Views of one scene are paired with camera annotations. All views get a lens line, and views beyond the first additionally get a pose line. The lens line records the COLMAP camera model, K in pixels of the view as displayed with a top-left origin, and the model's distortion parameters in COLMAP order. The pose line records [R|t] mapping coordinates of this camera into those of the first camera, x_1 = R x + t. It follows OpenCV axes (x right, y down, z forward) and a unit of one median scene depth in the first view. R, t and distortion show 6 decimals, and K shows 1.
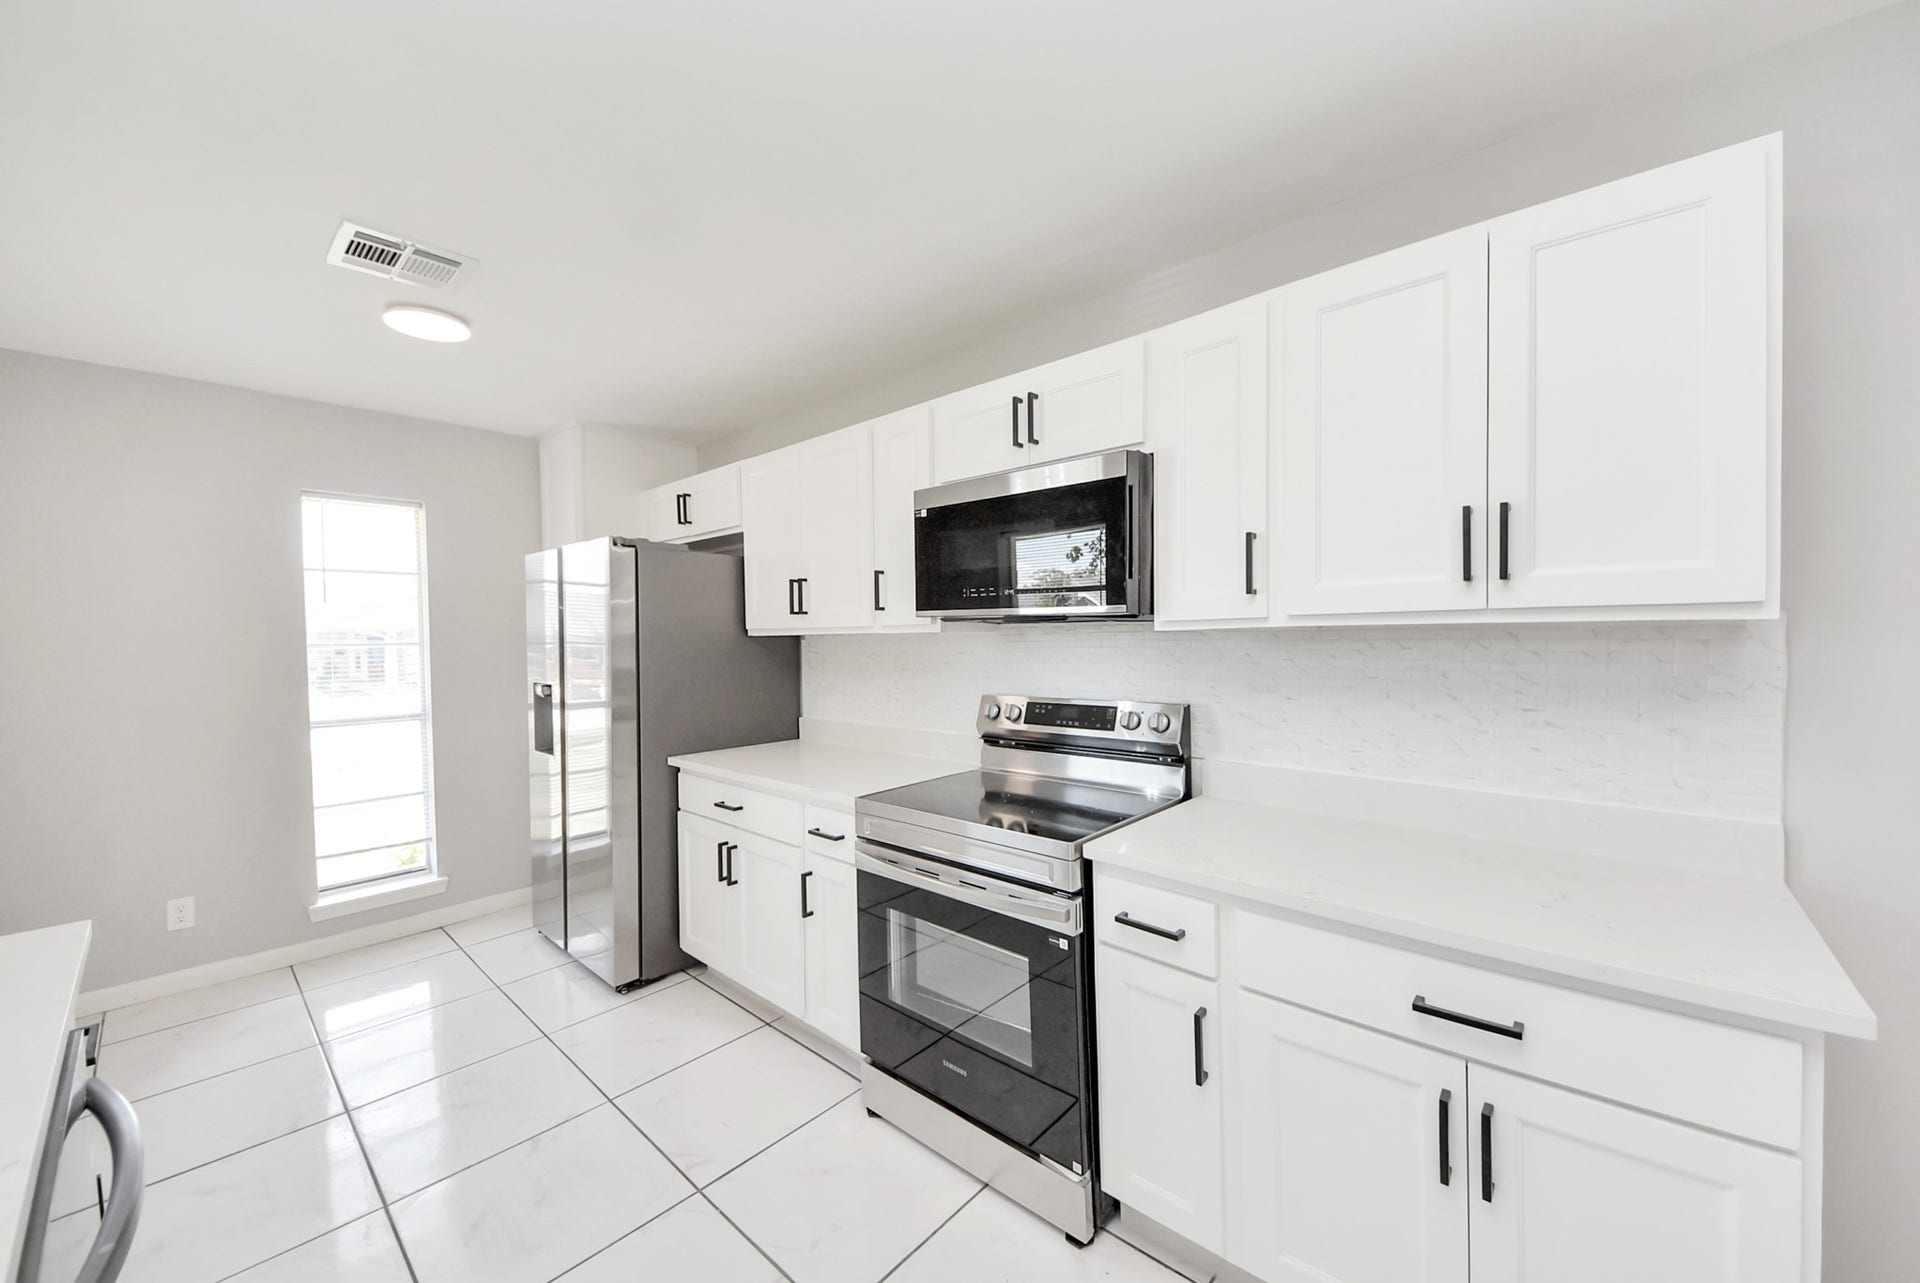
lens RADIAL K [[711.0, 0, 964.8], [0, 711.0, 647.8], [0, 0, 1]] dist [0.005942, -0.001437]
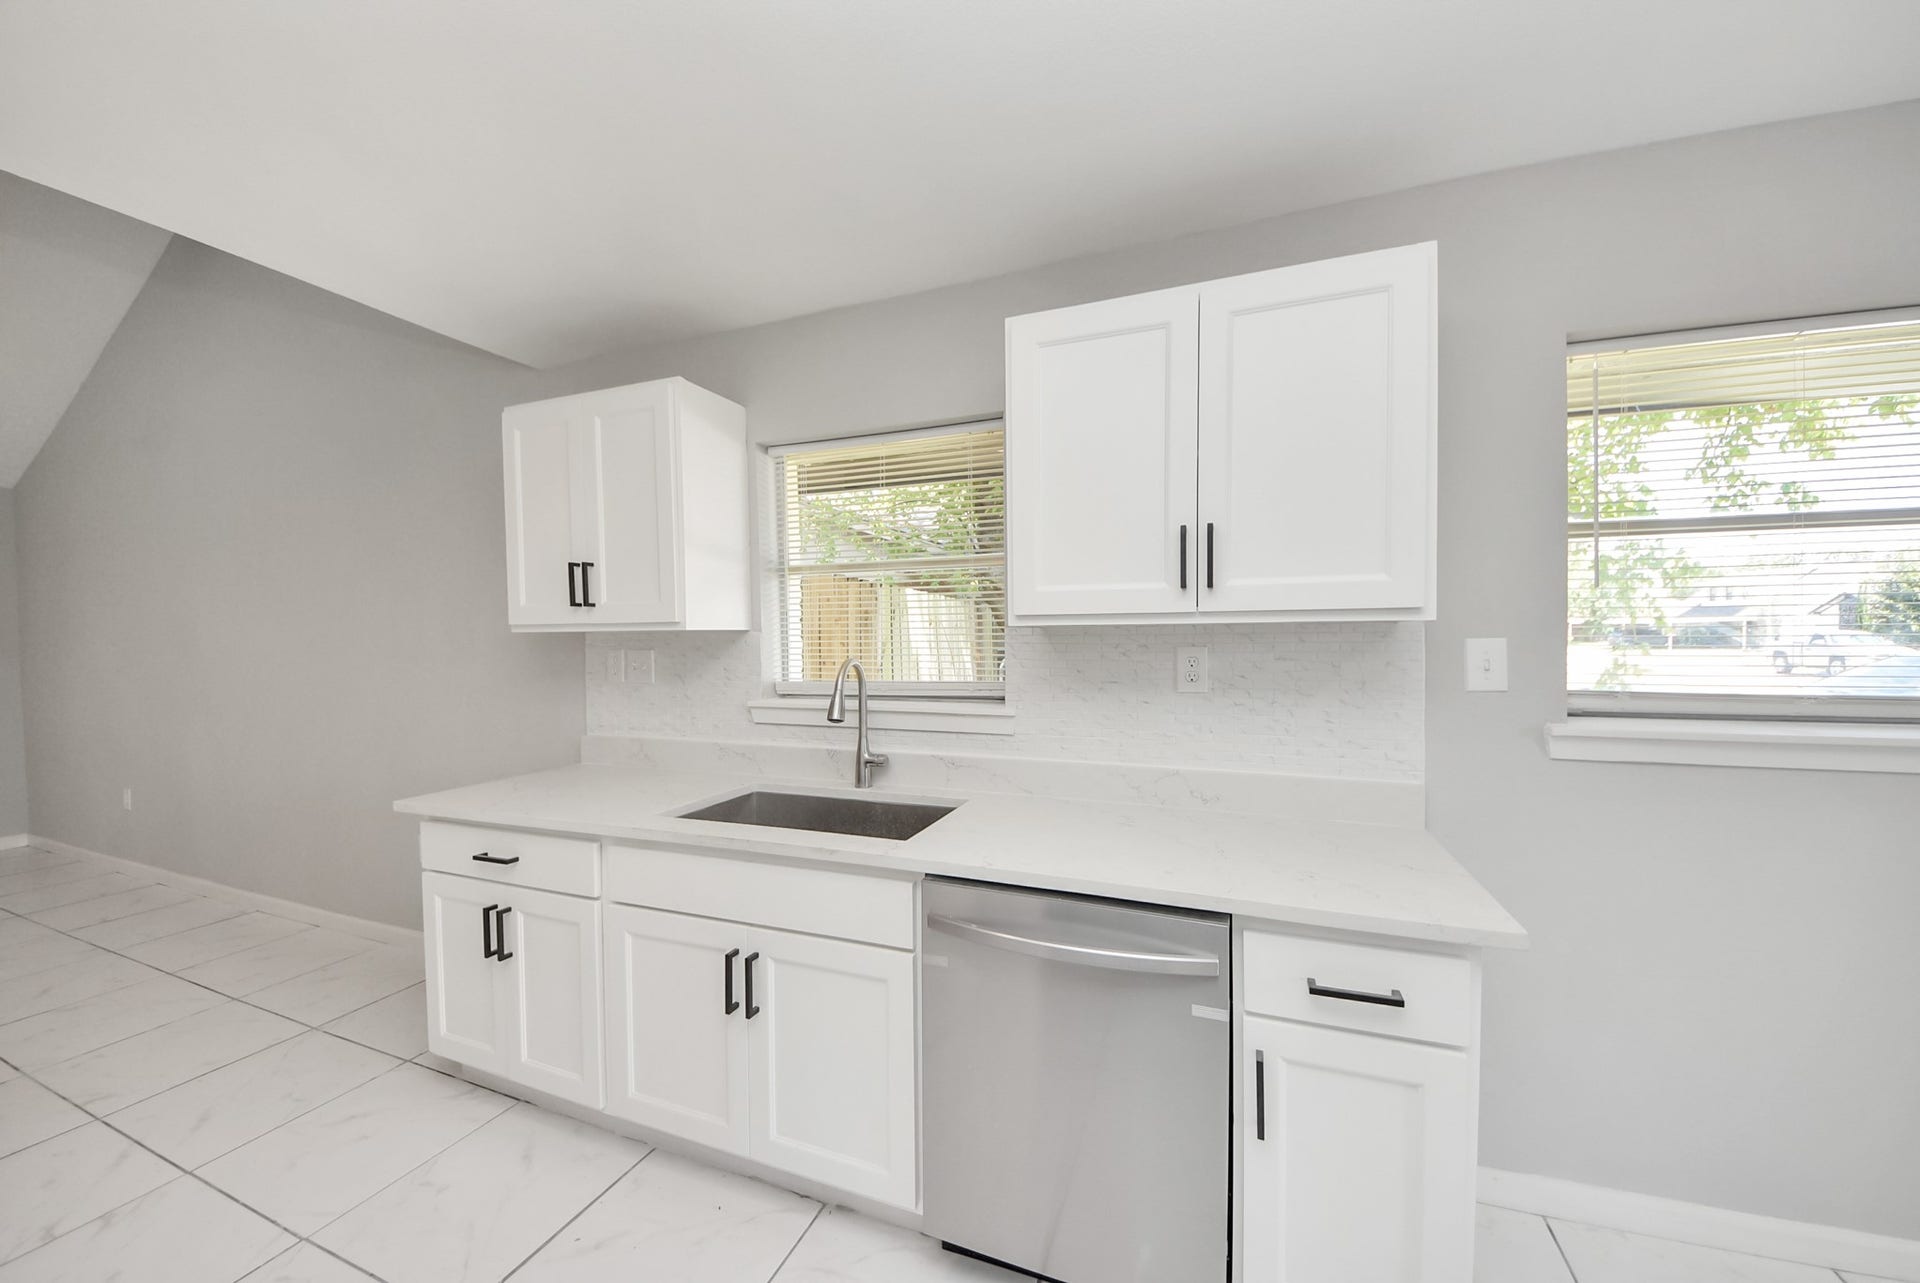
lens RADIAL K [[711.0, 0, 959.5], [0, 711.0, 633.4], [0, 0, 1]] dist [0.005942, -0.001437]
pose [[0.944316, 0.000387, 0.329041, -0.098020], [0.006291, 0.999795, -0.019230, 0.001665], [-0.328981, 0.020229, 0.944120, 0.094851]]
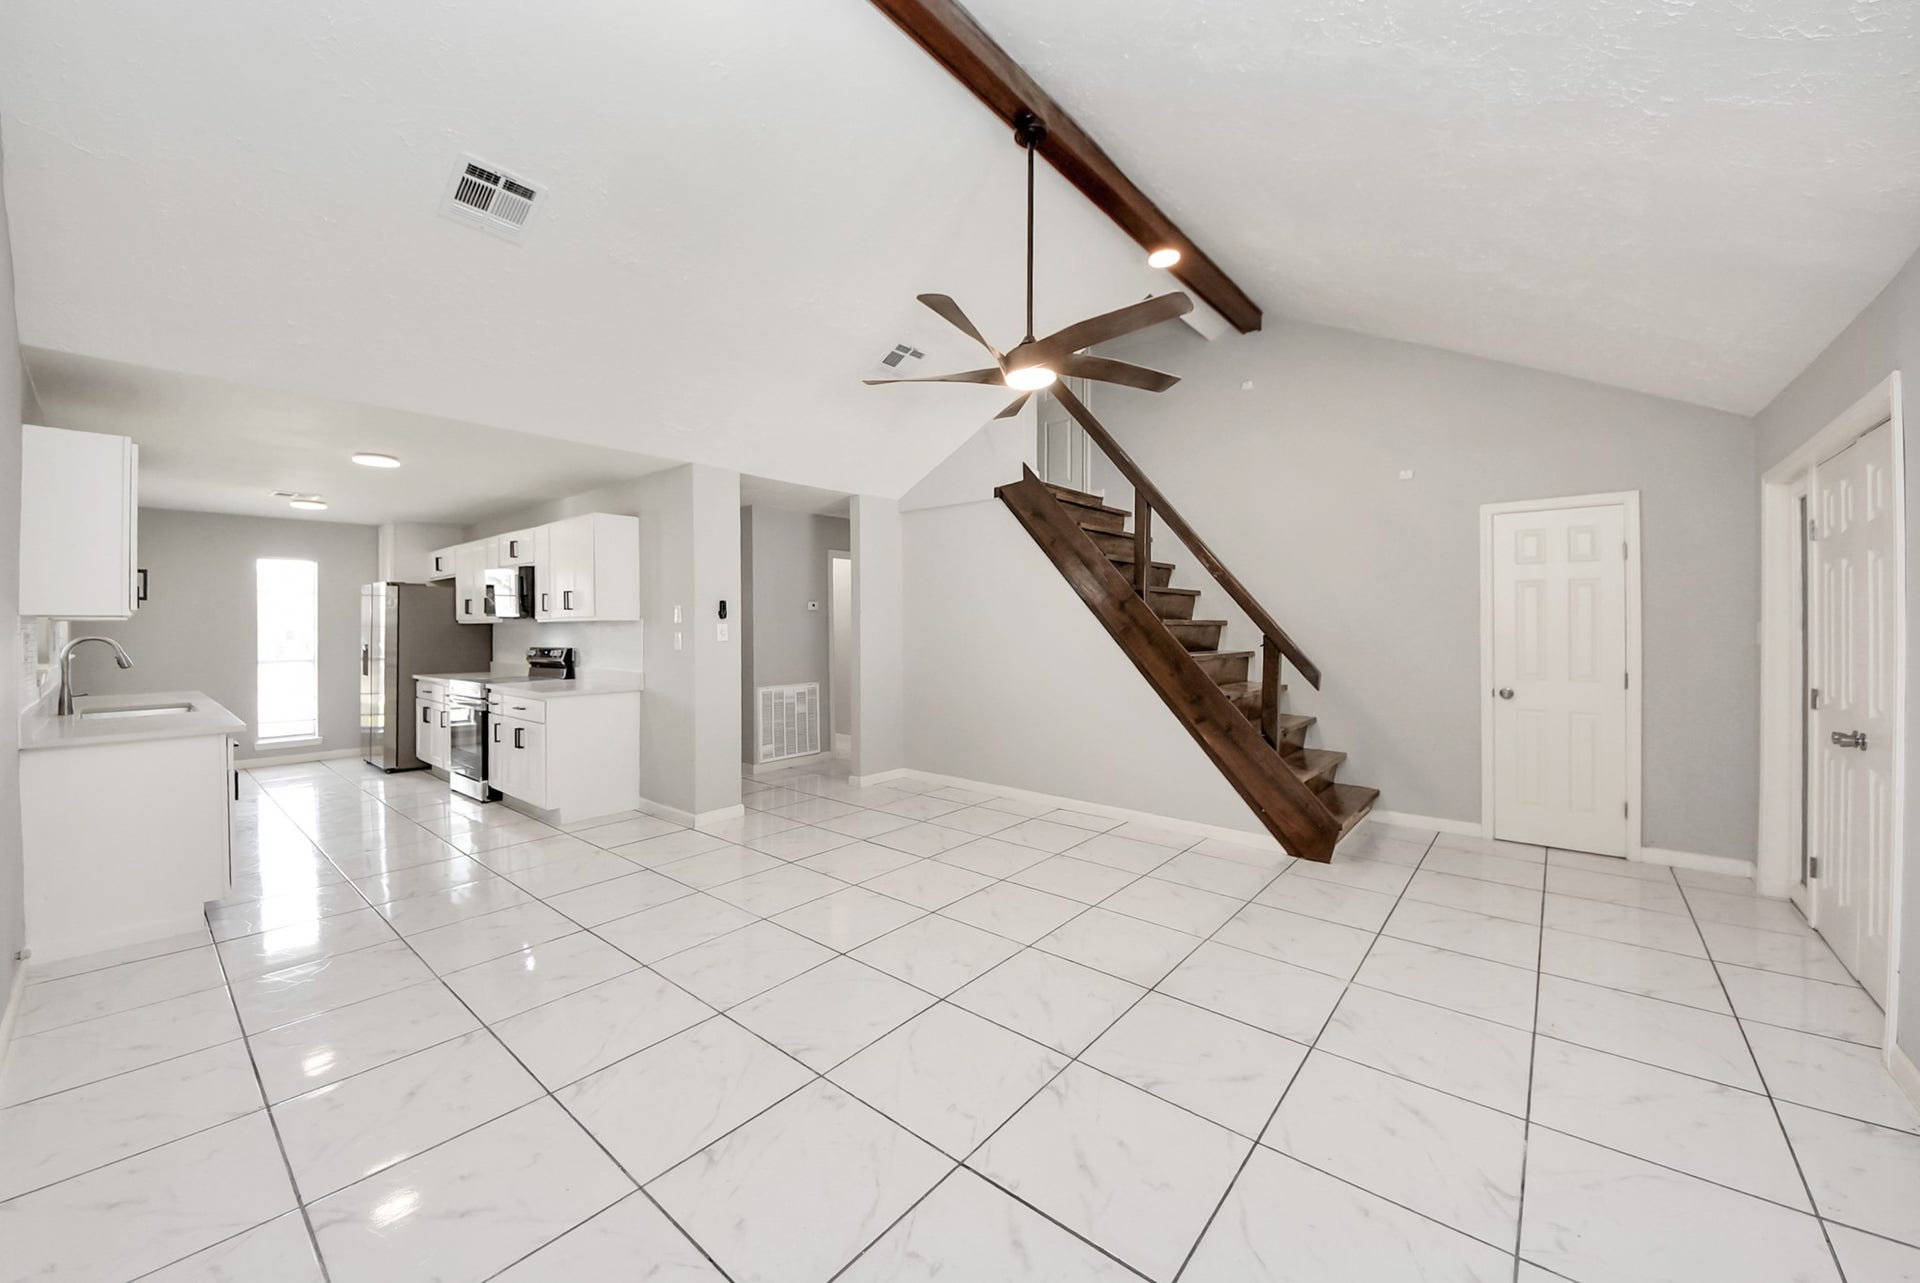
lens RADIAL K [[711.0, 0, 948.9], [0, 711.0, 624.4], [0, 0, 1]] dist [0.005942, -0.001437]
pose [[0.999700, 0.013165, 0.020635, 1.160233], [-0.012509, 0.999422, -0.031615, 0.036898], [-0.021039, 0.031348, 0.999287, -1.243107]]
